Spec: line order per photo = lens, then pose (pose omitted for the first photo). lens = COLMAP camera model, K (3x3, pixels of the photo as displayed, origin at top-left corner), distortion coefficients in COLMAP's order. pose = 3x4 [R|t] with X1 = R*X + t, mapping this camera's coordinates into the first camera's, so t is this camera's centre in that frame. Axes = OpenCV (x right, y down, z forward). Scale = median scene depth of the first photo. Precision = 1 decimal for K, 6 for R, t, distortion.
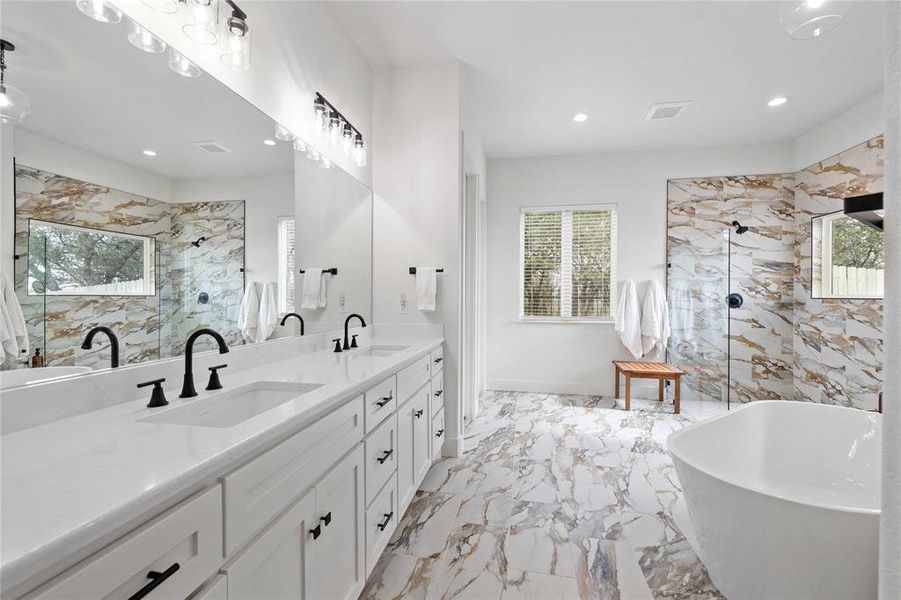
lens RADIAL K [[384.7, 0, 446.4], [0, 384.7, 297.7], [0, 0, 1]] dist [0.000584, -0.000269]
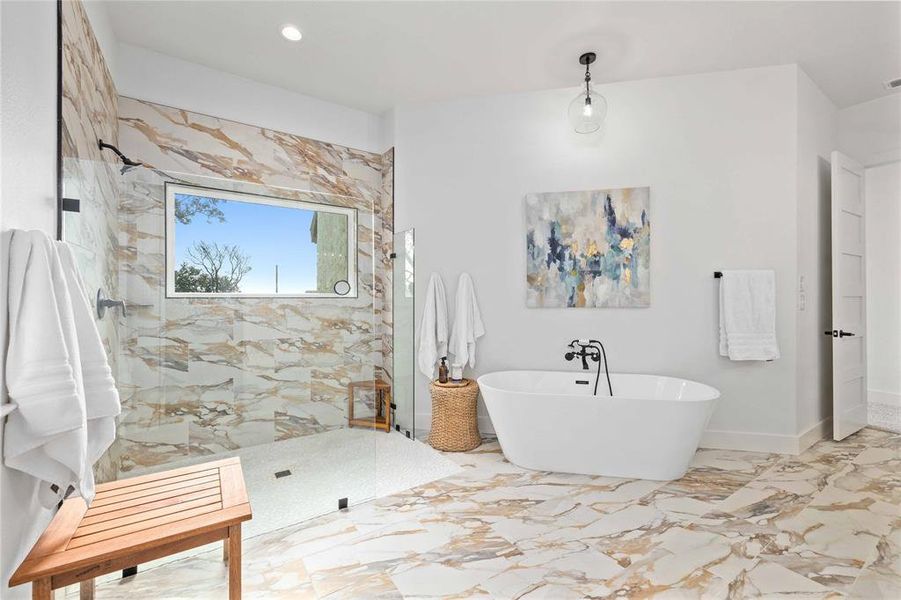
lens RADIAL K [[384.7, 0, 449.9], [0, 384.7, 299.2], [0, 0, 1]] dist [0.000584, -0.000269]
pose [[-0.710694, -0.000775, 0.703501, 0.106431], [0.005436, 0.999963, 0.006593, 0.002309], [-0.703481, 0.008510, -0.710664, 1.209289]]
